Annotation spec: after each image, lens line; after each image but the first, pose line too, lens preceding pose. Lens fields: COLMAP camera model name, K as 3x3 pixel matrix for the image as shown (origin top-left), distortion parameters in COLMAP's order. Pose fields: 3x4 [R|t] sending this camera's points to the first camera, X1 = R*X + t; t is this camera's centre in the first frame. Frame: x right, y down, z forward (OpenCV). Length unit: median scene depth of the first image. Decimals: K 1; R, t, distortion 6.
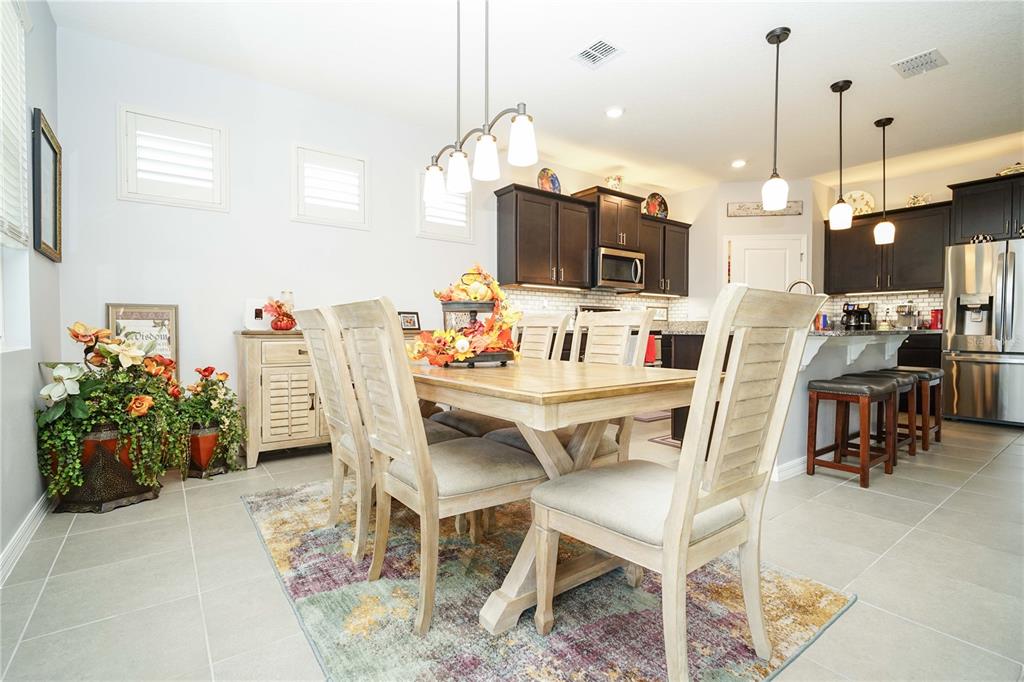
lens RADIAL K [[473.9, 0, 513.8], [0, 473.9, 342.2], [0, 0, 1]] dist [-0.001152, -0.004101]
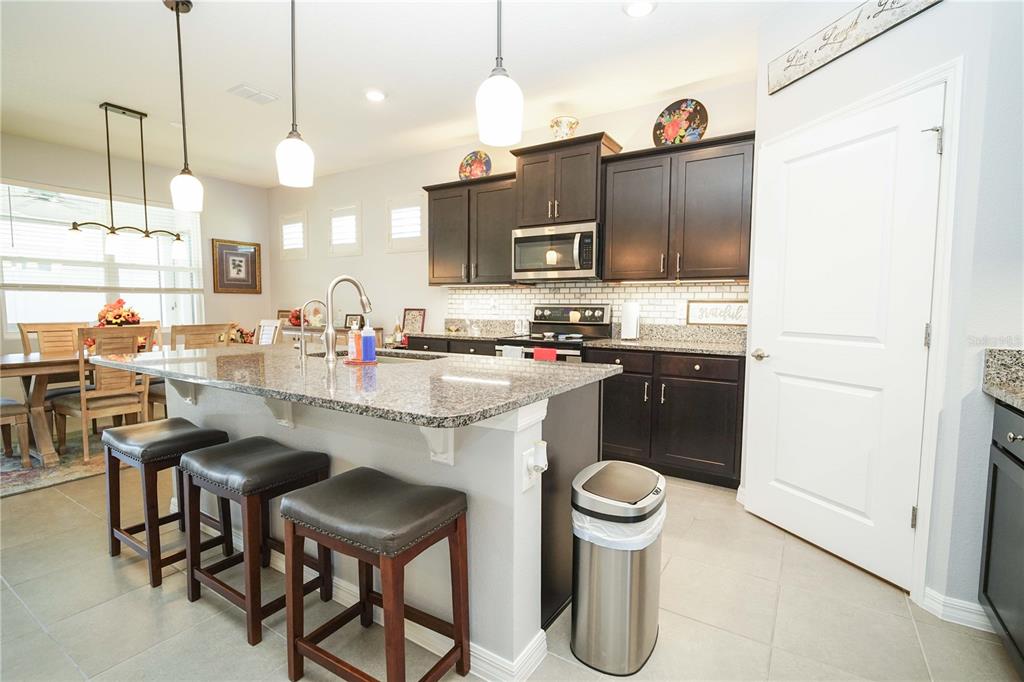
lens RADIAL K [[473.9, 0, 514.3], [0, 473.9, 342.0], [0, 0, 1]] dist [-0.001152, -0.004101]
pose [[0.356395, 0.074198, -0.931385, 0.953398], [-0.030522, 0.997234, 0.067765, -0.072605], [0.933837, 0.004277, 0.357674, 0.752550]]
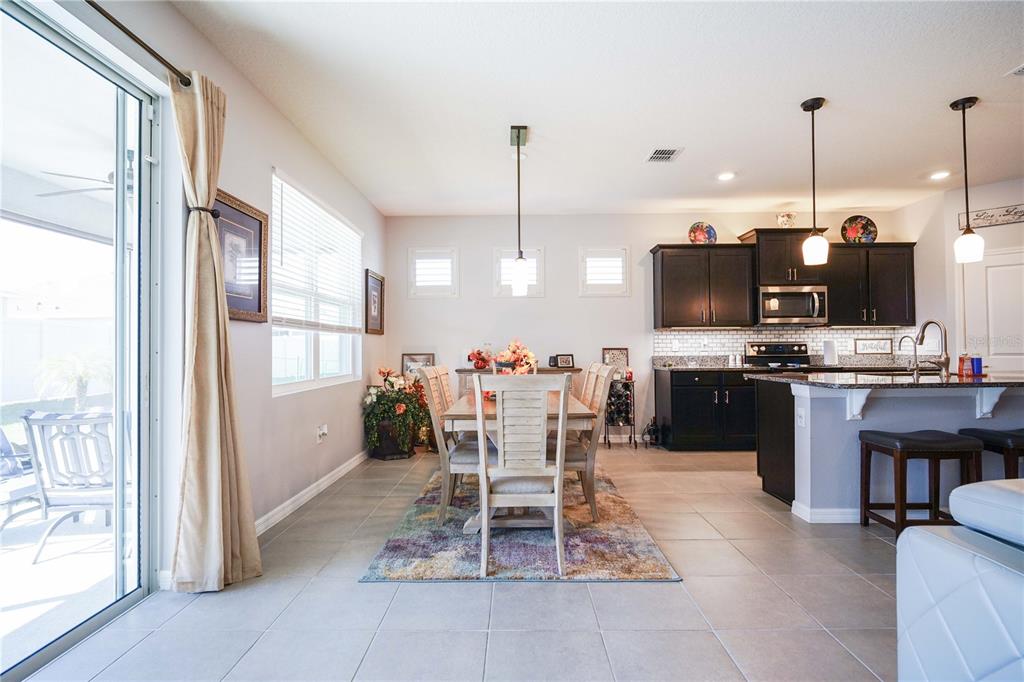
lens RADIAL K [[473.9, 0, 513.8], [0, 473.9, 340.6], [0, 0, 1]] dist [-0.001152, -0.004101]
pose [[0.795247, -0.018386, -0.606006, 0.394449], [-0.008335, 0.999114, -0.041251, -0.036815], [0.606228, 0.037856, 0.794390, -0.148720]]
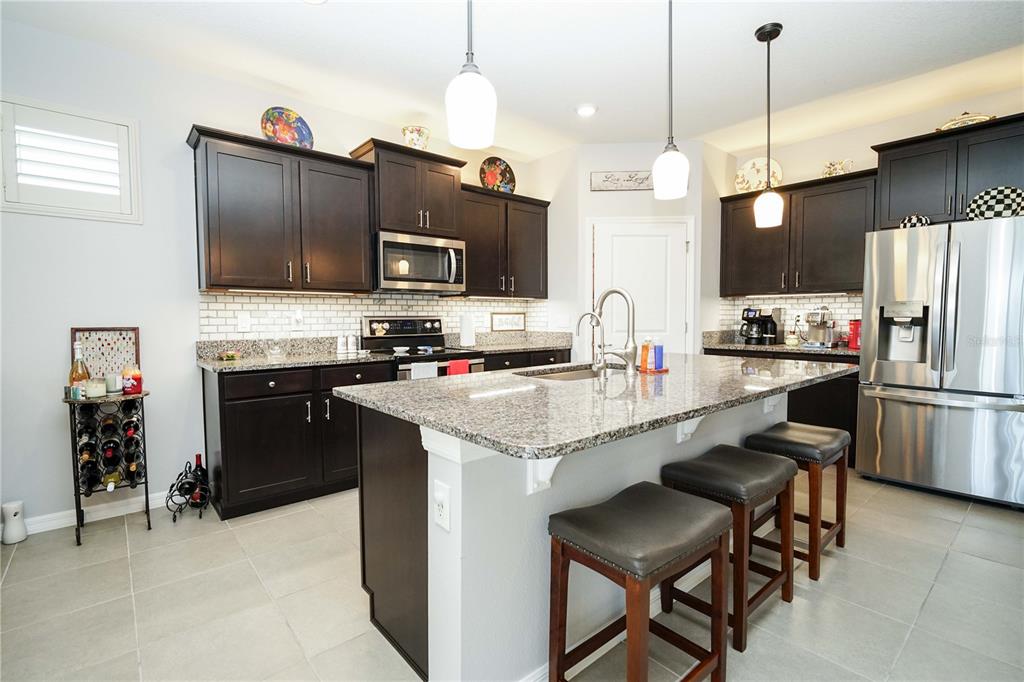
lens RADIAL K [[473.9, 0, 514.5], [0, 473.9, 341.3], [0, 0, 1]] dist [-0.001152, -0.004101]
pose [[0.997588, -0.009963, 0.068692, 0.337568], [0.008244, 0.999647, 0.025258, -0.062133], [-0.068919, -0.024630, 0.997318, 0.325778]]
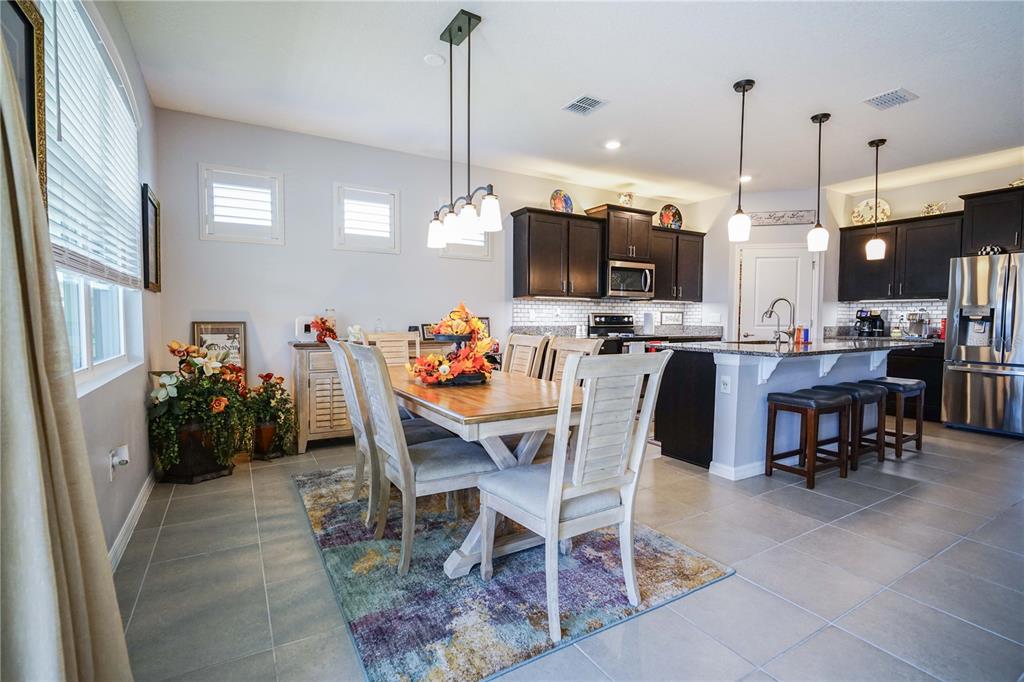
lens RADIAL K [[473.9, 0, 513.9], [0, 473.9, 341.6], [0, 0, 1]] dist [-0.001152, -0.004101]
pose [[0.994401, 0.008289, -0.105344, 0.083470], [-0.006014, 0.999742, 0.021891, -0.037871], [0.105498, -0.021135, 0.994195, -0.111935]]
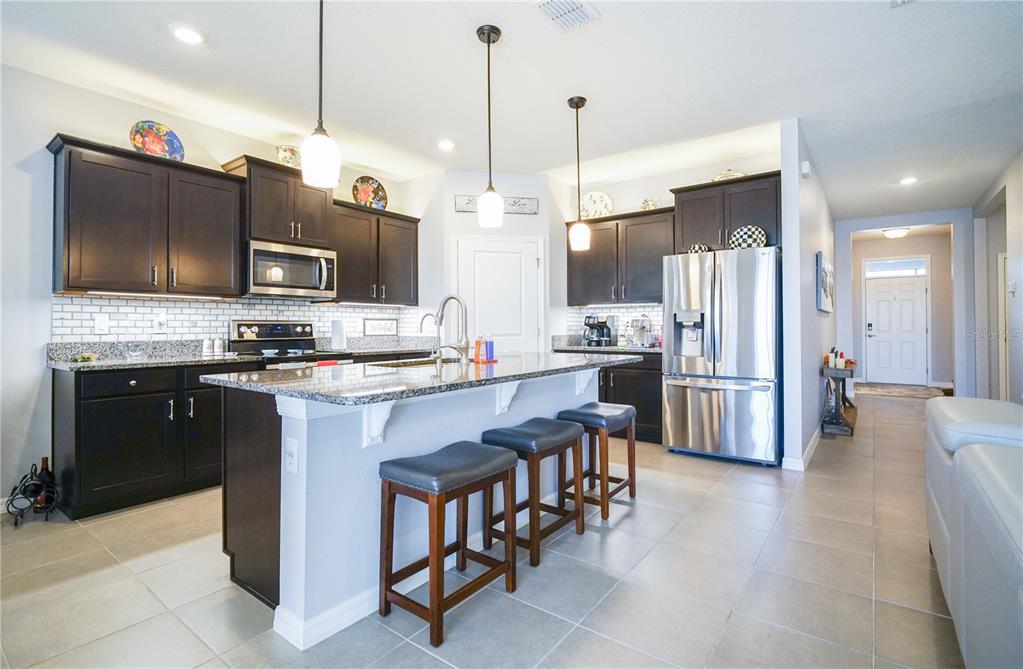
lens RADIAL K [[482.2, 0, 509.0], [0, 482.2, 322.0], [0, 0, 1]] dist [-0.000419, -0.005426]
pose [[0.960817, -0.001673, 0.277179, 0.369623], [0.012443, 0.999234, -0.037101, -0.046395], [-0.276904, 0.039096, 0.960102, 0.204011]]
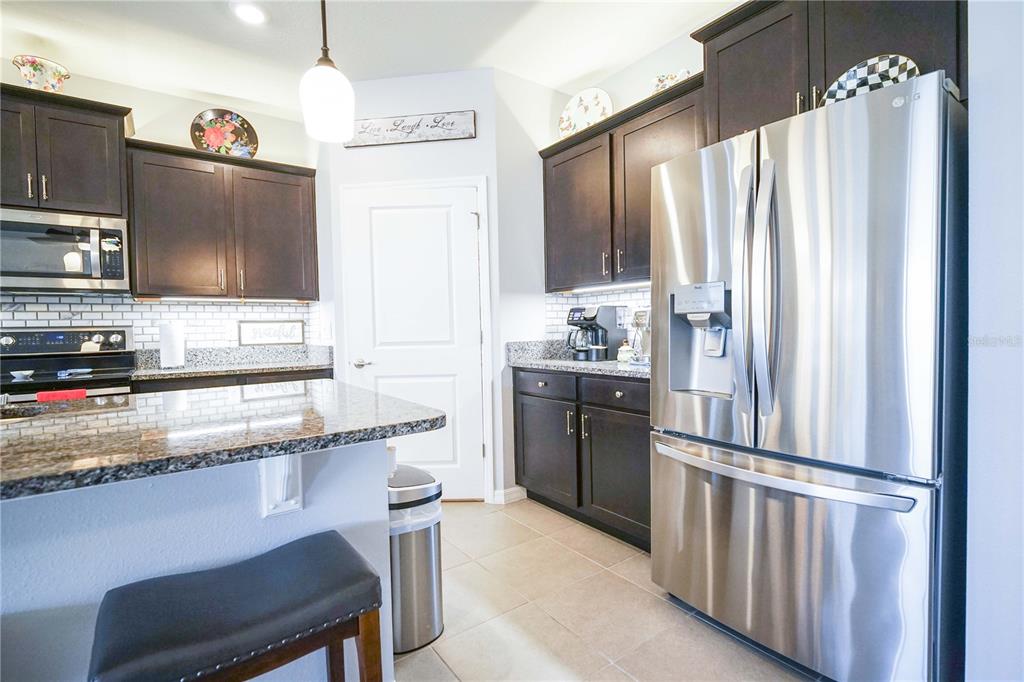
lens RADIAL K [[473.9, 0, 515.2], [0, 473.9, 341.6], [0, 0, 1]] dist [-0.001152, -0.004101]
pose [[0.999660, -0.022080, -0.013873, 0.774441], [0.022096, 0.999755, 0.001003, -0.056166], [0.013848, -0.001310, 0.999903, 0.575825]]
